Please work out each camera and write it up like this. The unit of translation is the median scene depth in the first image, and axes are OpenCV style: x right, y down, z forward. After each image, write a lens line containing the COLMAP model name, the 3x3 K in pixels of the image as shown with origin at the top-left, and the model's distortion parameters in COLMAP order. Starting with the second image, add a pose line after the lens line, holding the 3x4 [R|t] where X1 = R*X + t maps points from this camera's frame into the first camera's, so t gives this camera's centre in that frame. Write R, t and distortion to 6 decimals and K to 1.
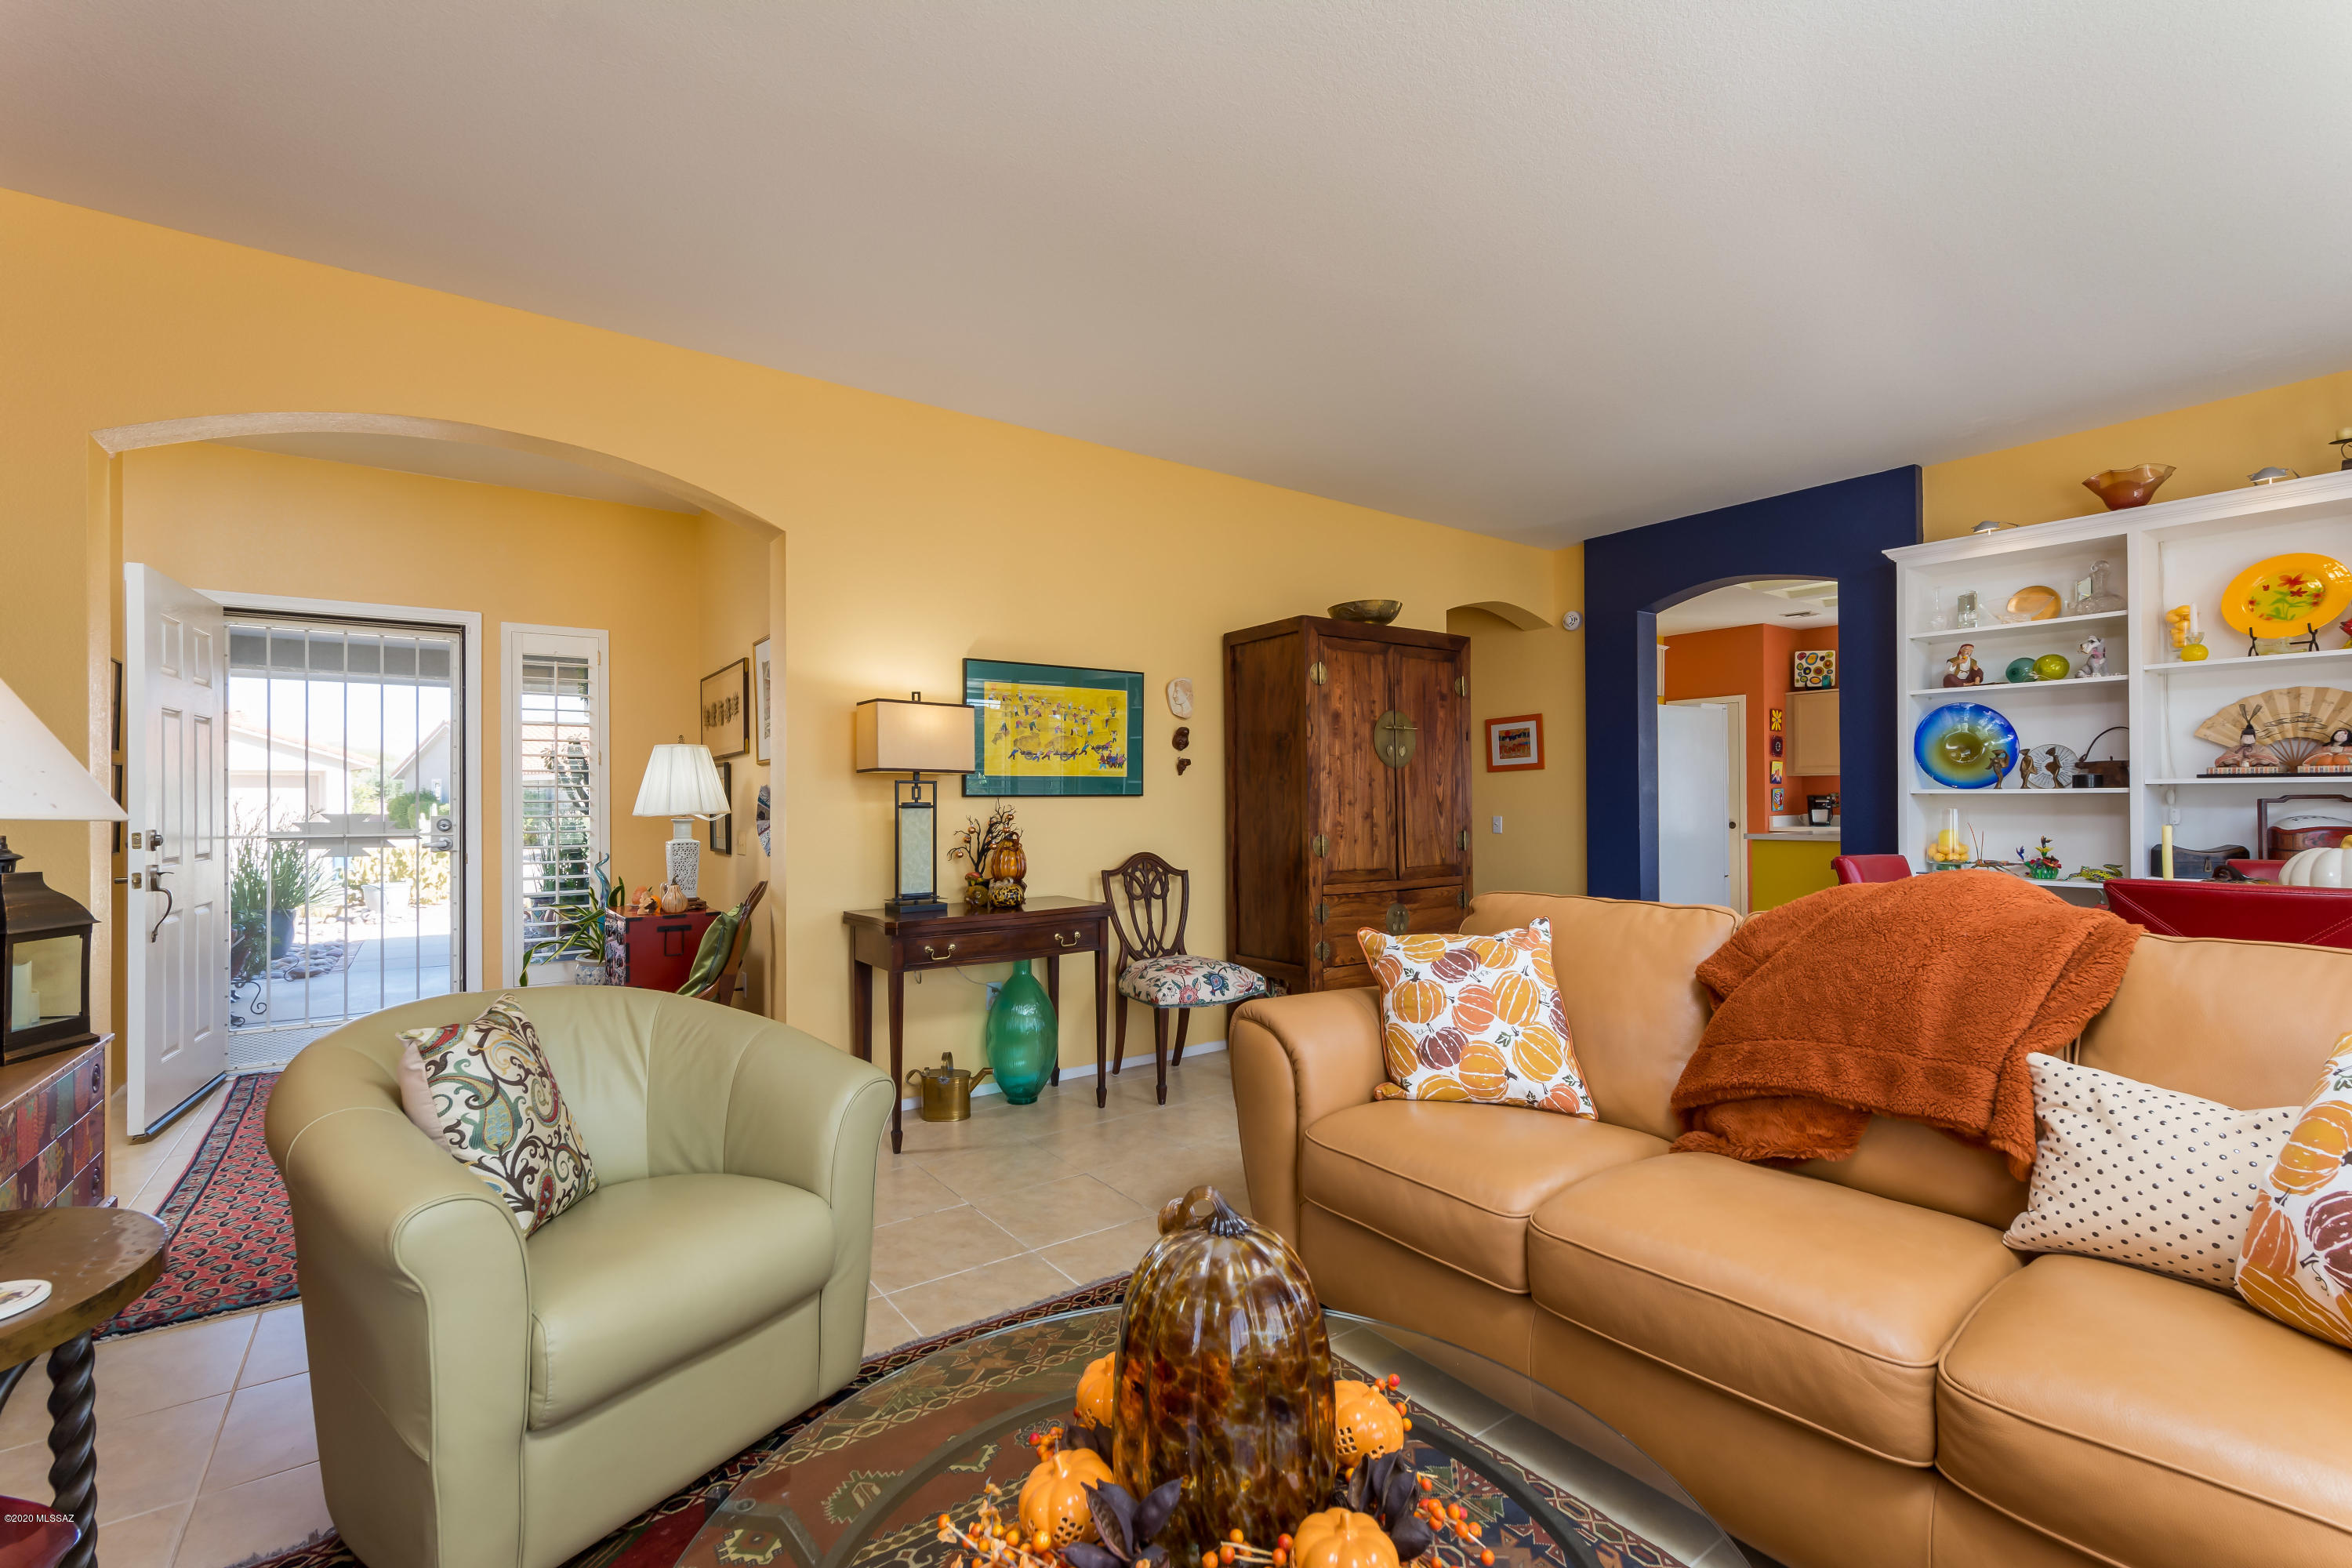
lens RADIAL K [[1025.6, 0, 1166.4], [0, 1025.6, 789.7], [0, 0, 1]] dist [-0.003689, 0.000138]
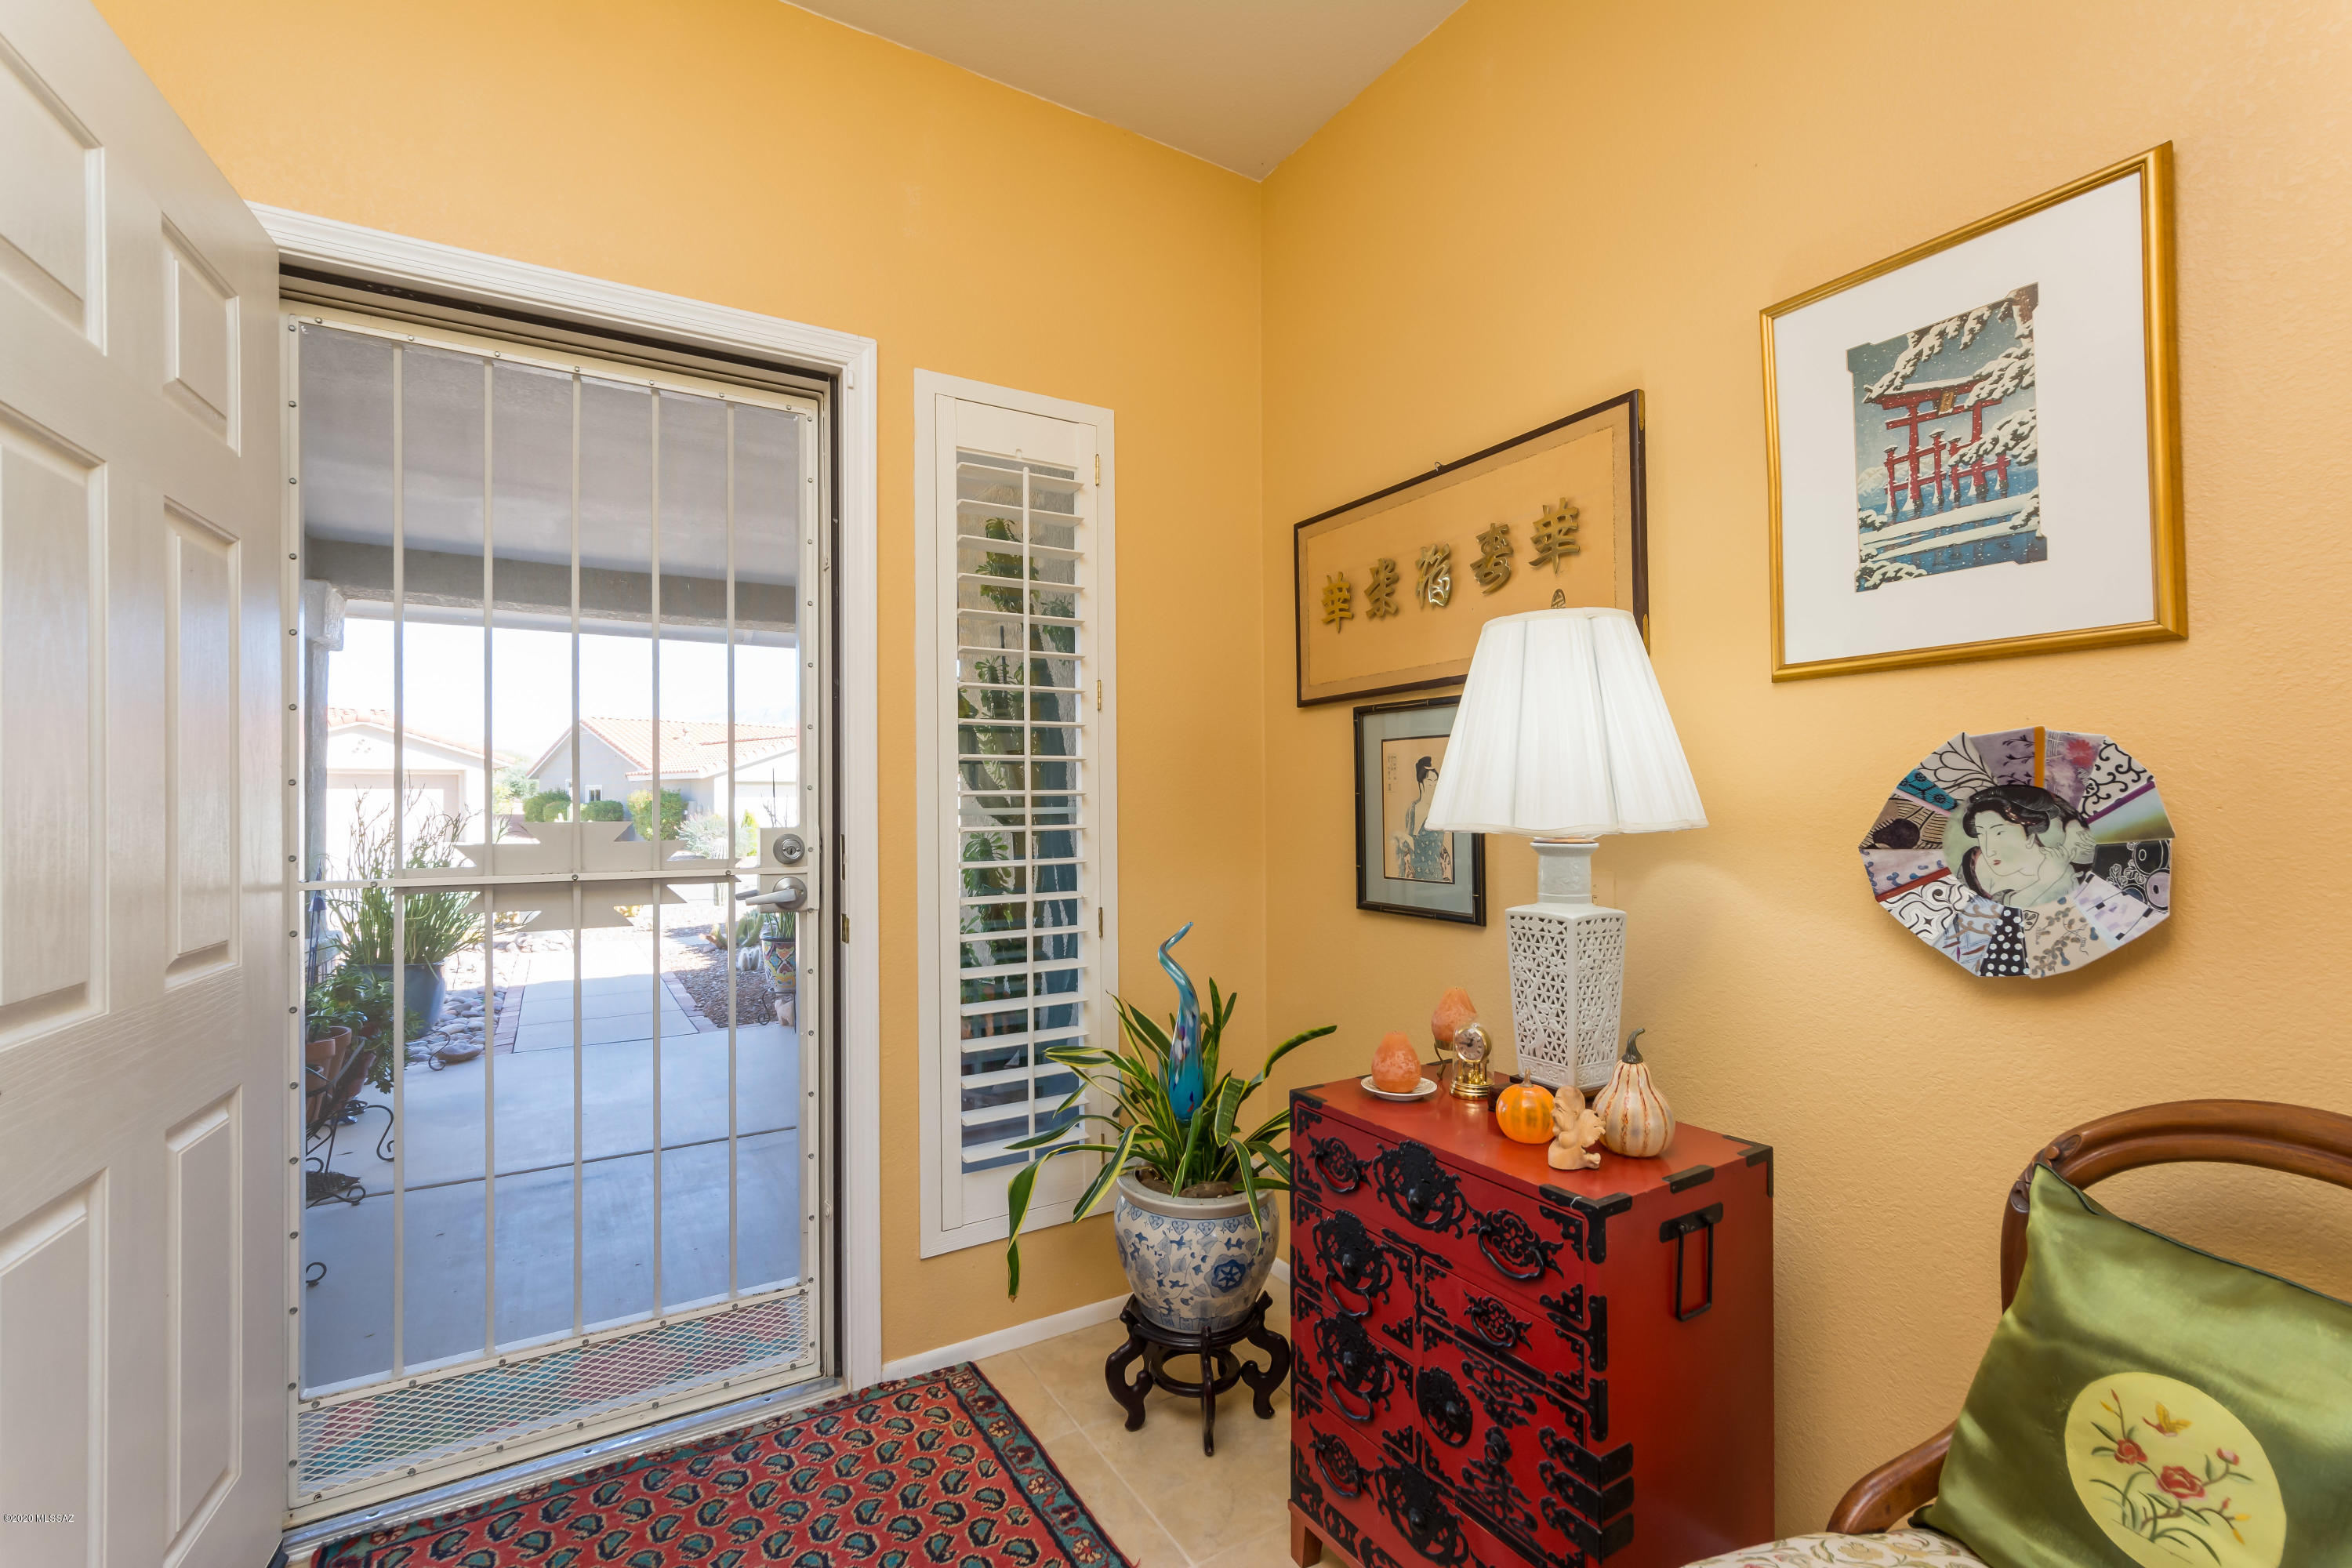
lens RADIAL K [[1025.6, 0, 1186.5], [0, 1025.6, 788.9], [0, 0, 1]] dist [-0.003689, 0.000138]
pose [[0.997392, -0.006275, -0.071898, -0.515760], [0.006468, 0.999976, 0.002455, 0.009796], [0.071880, -0.002913, 0.997409, 0.593596]]
